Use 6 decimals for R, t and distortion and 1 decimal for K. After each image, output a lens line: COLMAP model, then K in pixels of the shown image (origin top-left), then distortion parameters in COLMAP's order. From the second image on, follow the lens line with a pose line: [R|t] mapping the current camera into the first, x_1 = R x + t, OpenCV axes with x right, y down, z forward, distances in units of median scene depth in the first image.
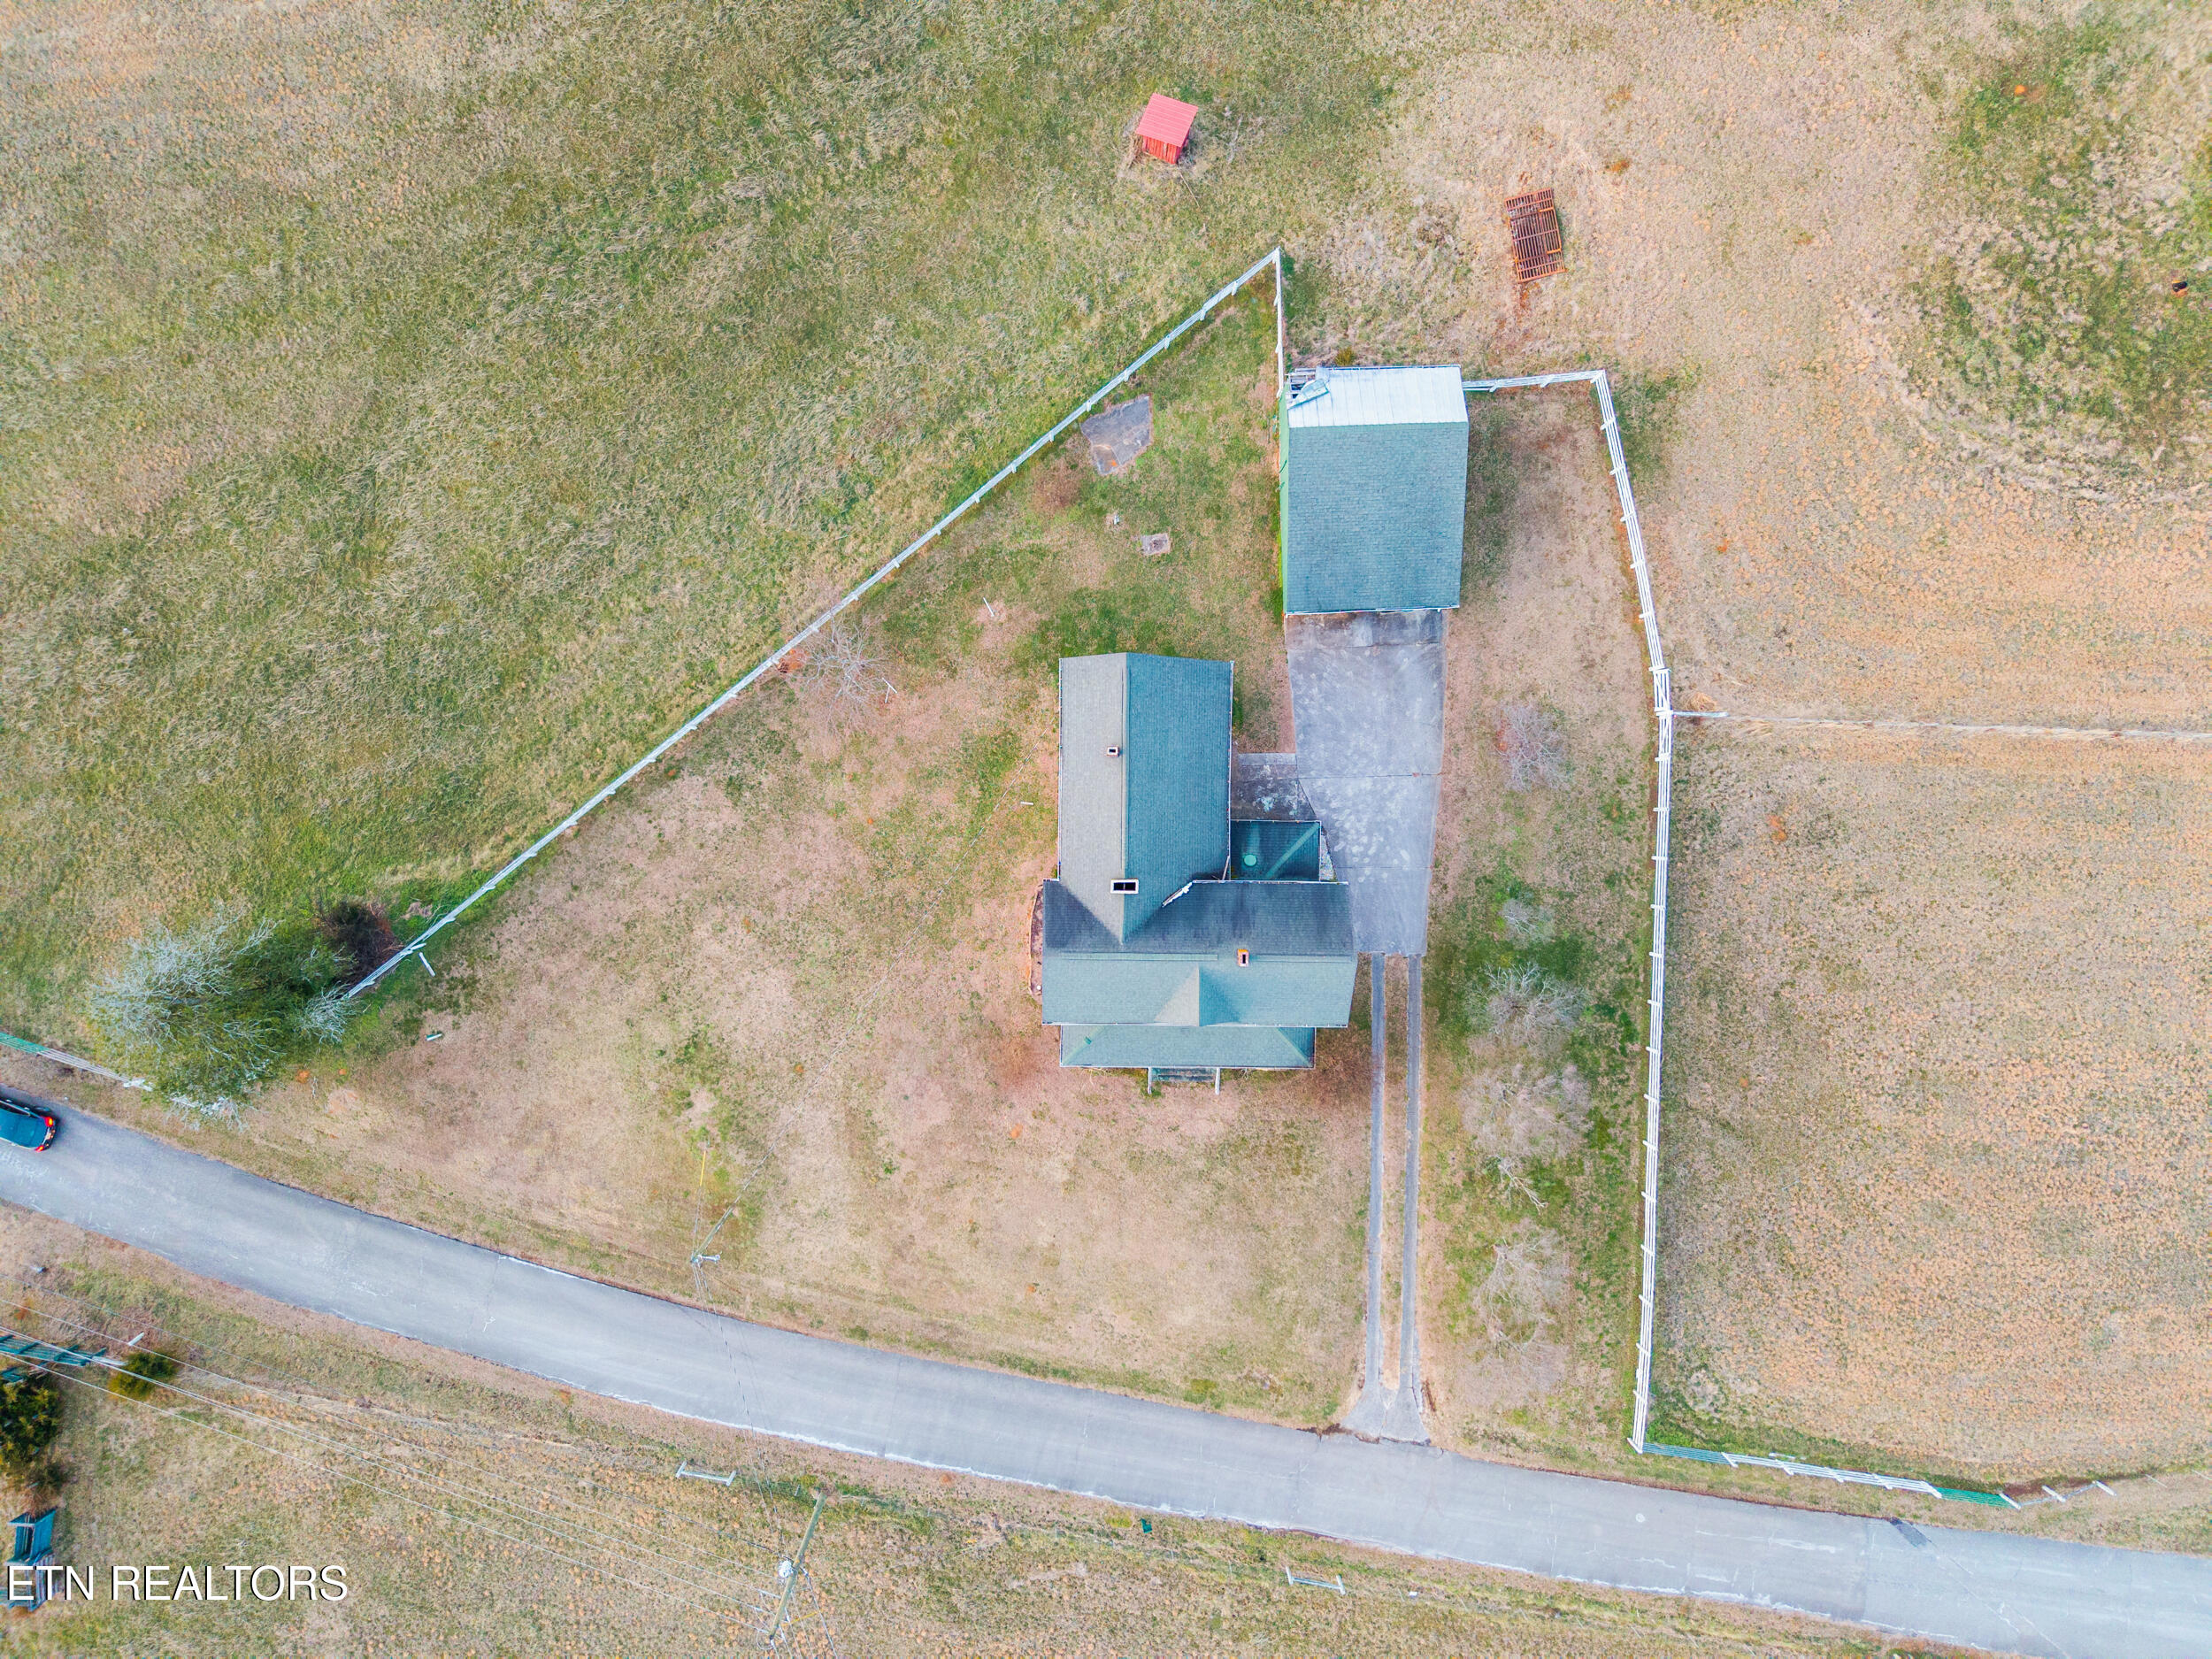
lens RADIAL K [[1488.7, 0, 1106.0], [0, 1488.7, 829.5], [0, 0, 1]] dist [0.047545, -0.080003]
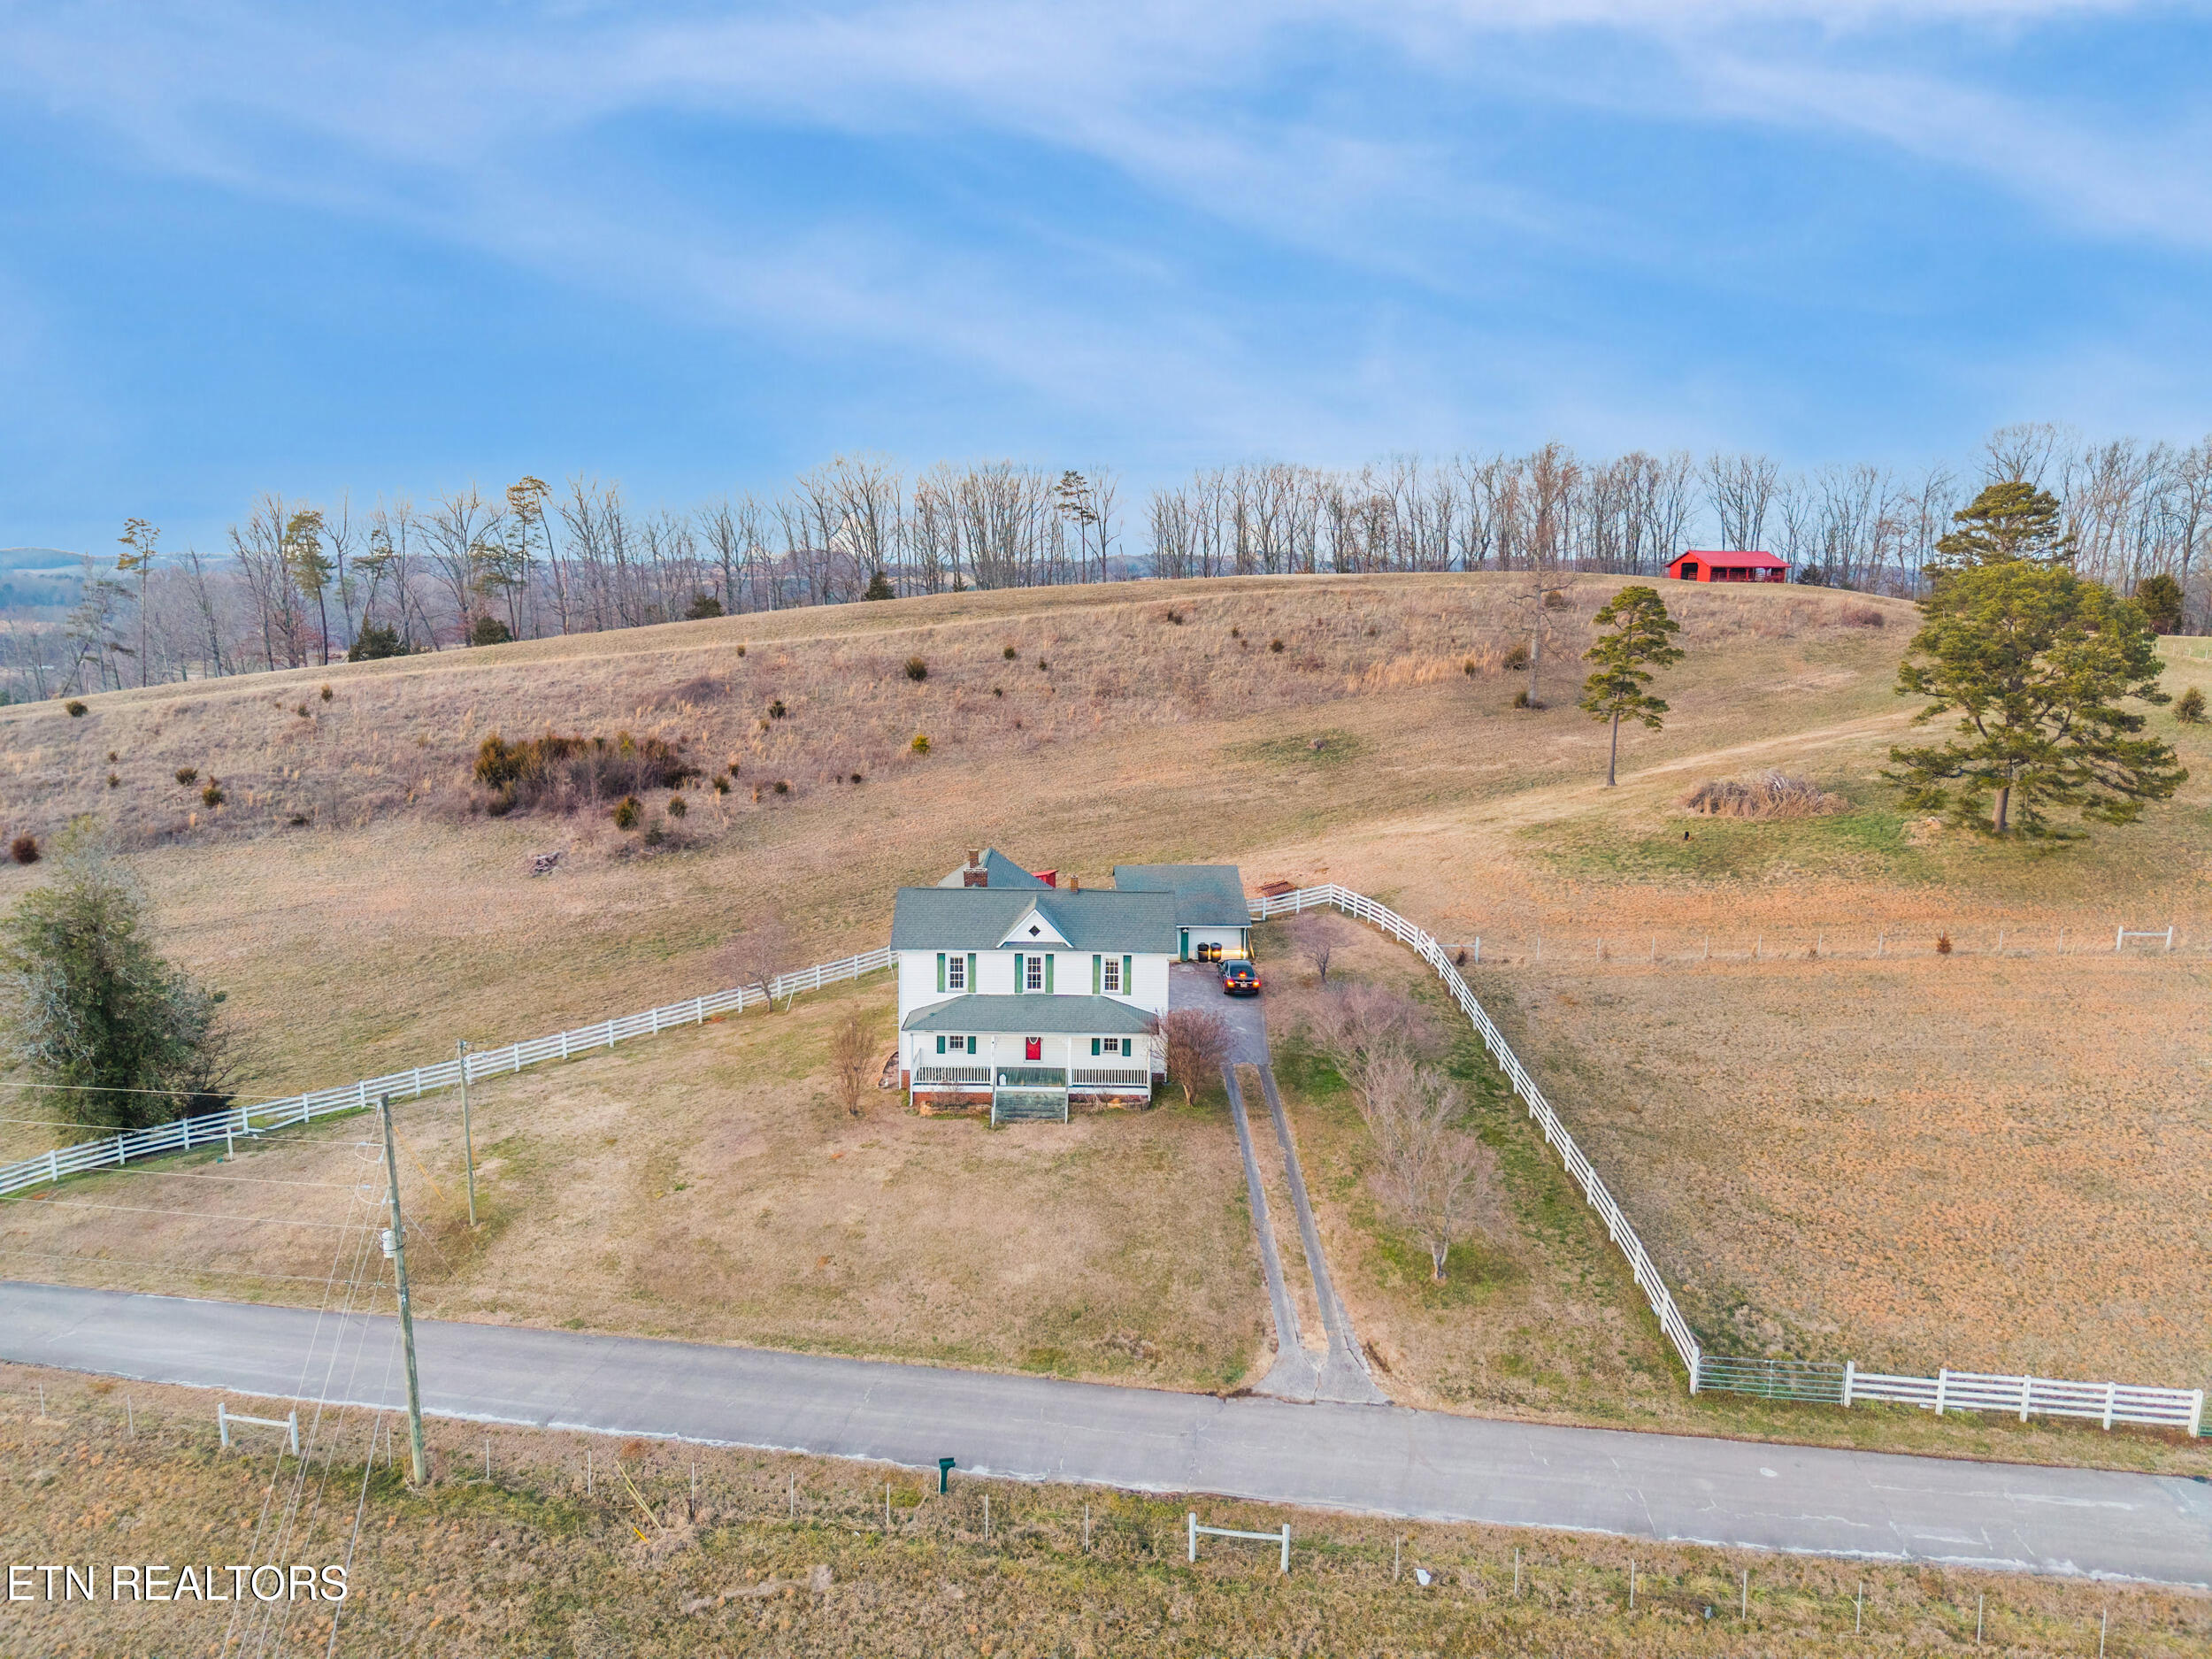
lens RADIAL K [[1488.7, 0, 1106.0], [0, 1488.7, 829.5], [0, 0, 1]] dist [0.047545, -0.080003]
pose [[0.999843, -0.013438, 0.011527, 0.087536], [0.013555, 0.162261, -0.986655, 1.015981], [0.011389, 0.986656, 0.162418, 0.649445]]
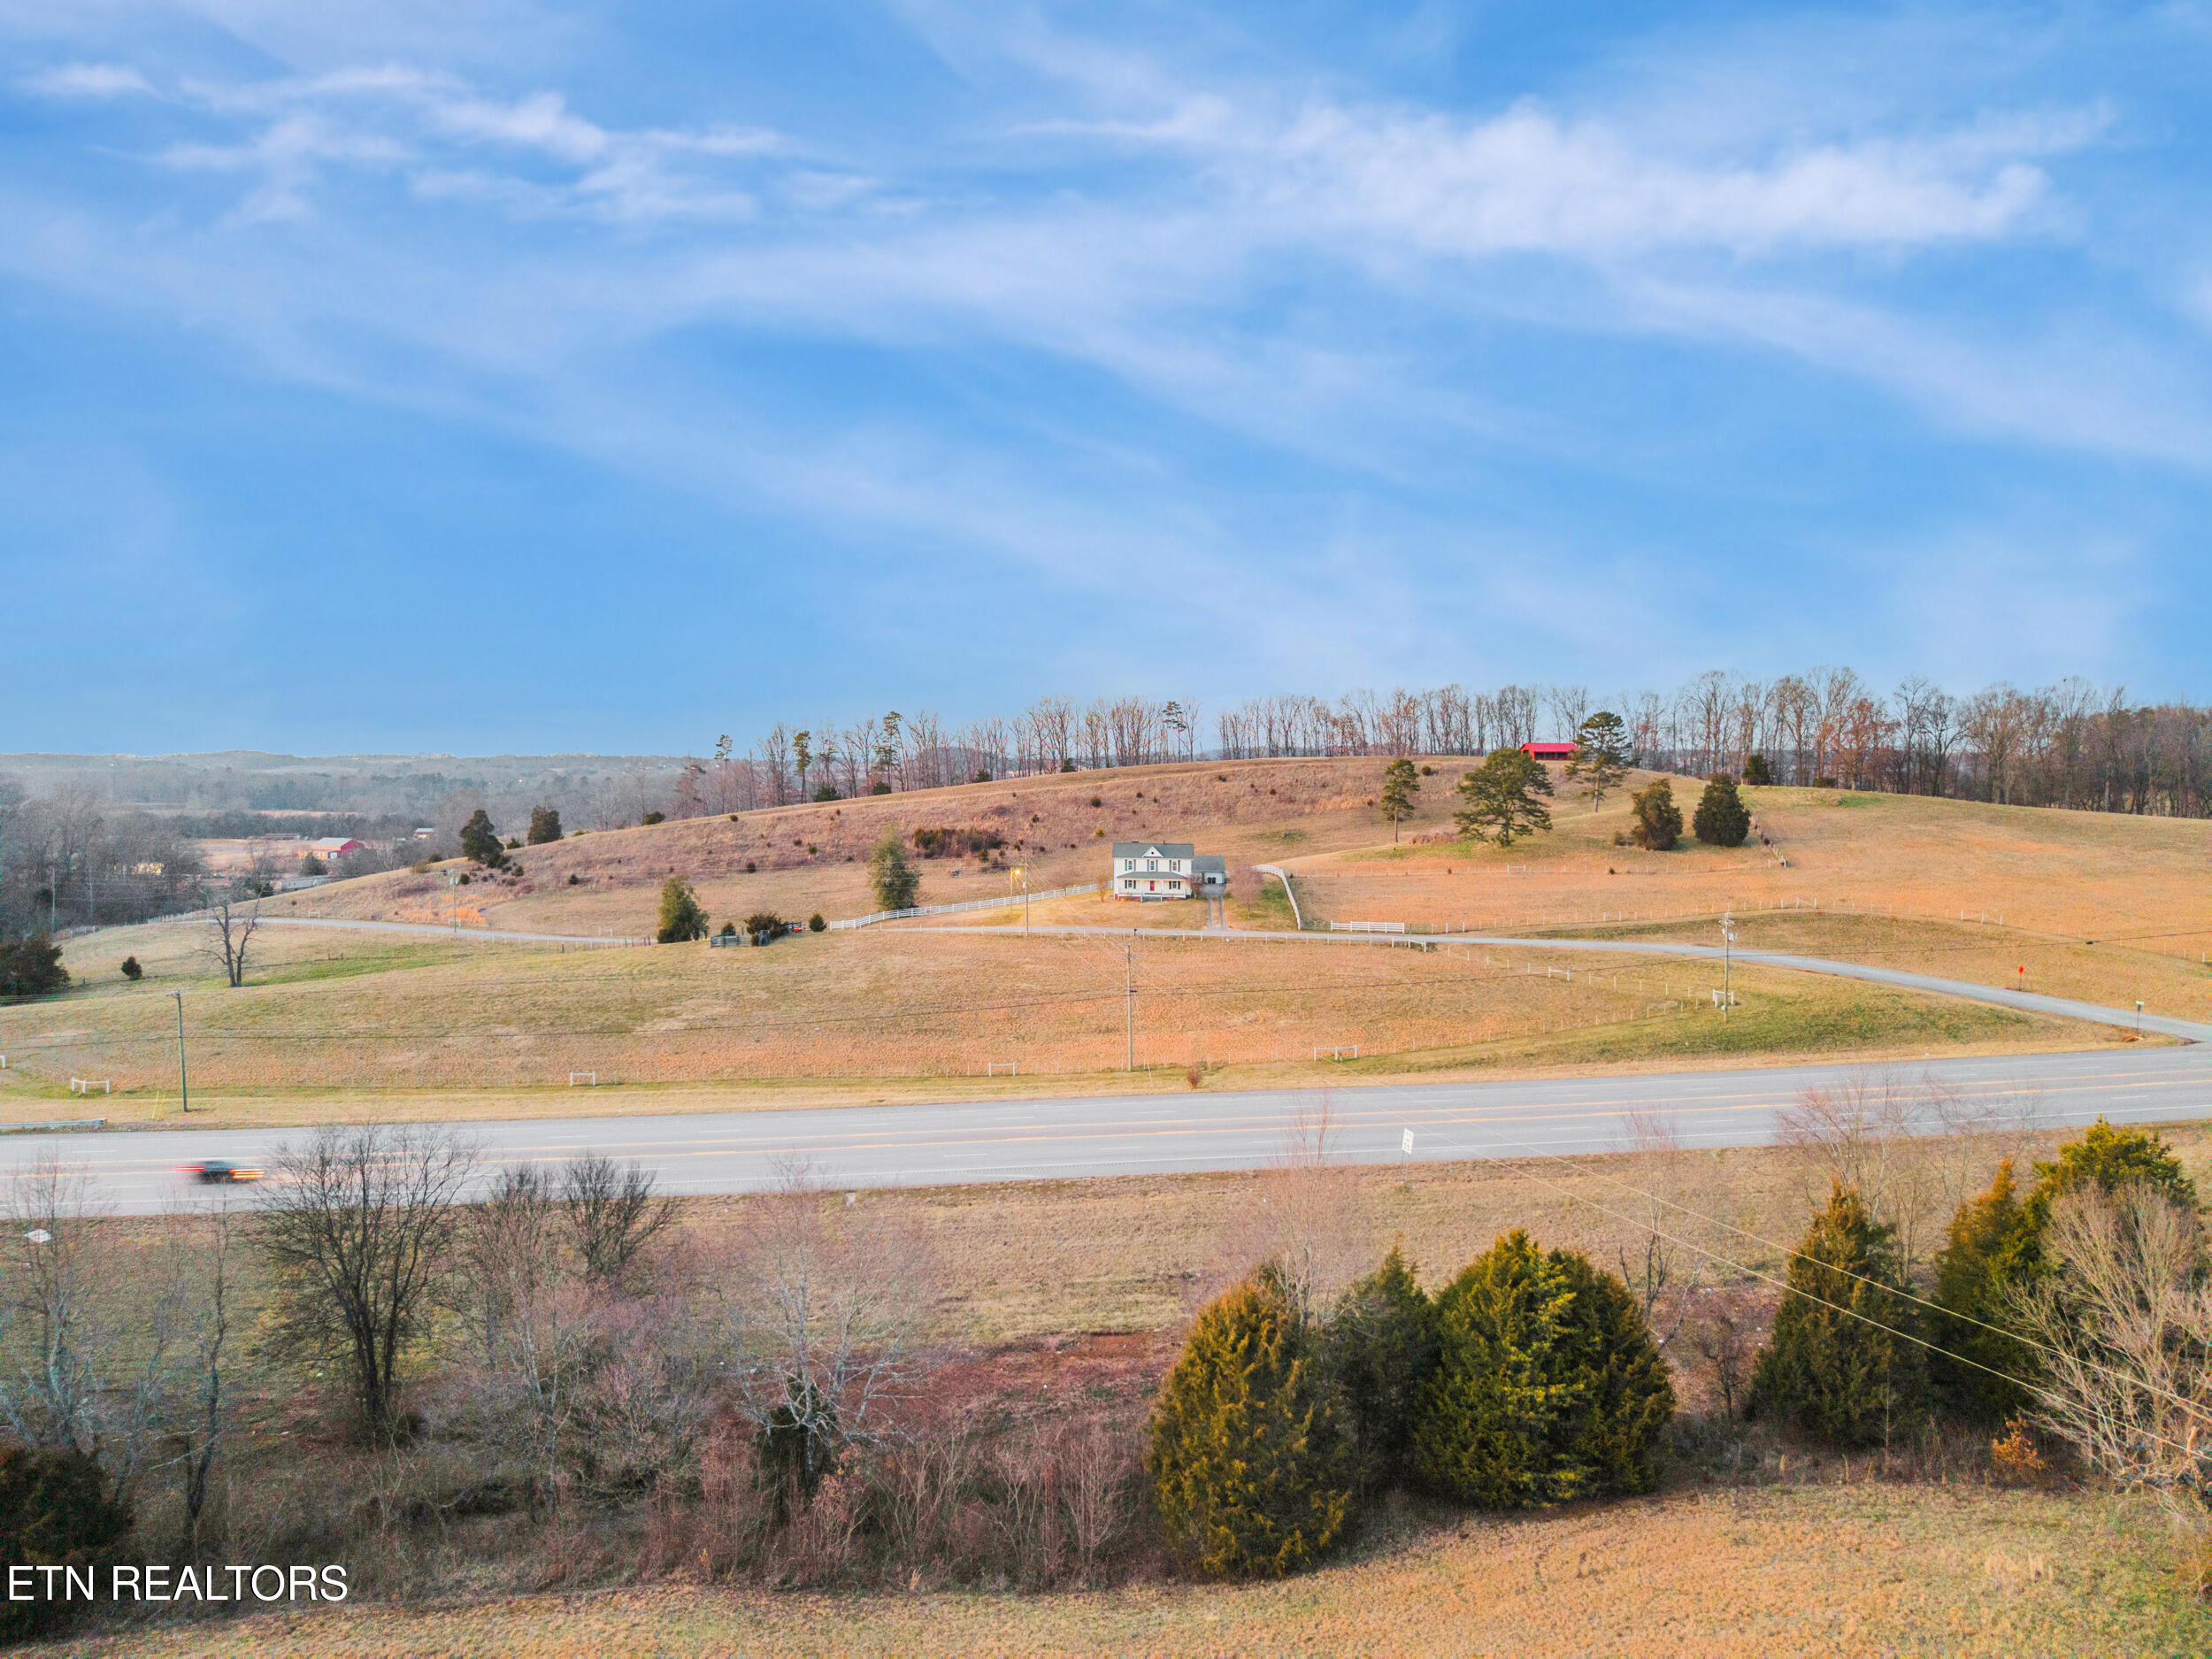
lens RADIAL K [[1488.7, 0, 1106.0], [0, 1488.7, 829.5], [0, 0, 1]] dist [0.047545, -0.080003]
pose [[0.997854, -0.016845, -0.063281, 0.159906], [-0.062649, 0.035714, -0.997396, 3.416209], [0.019061, 0.999220, 0.034582, 0.695627]]
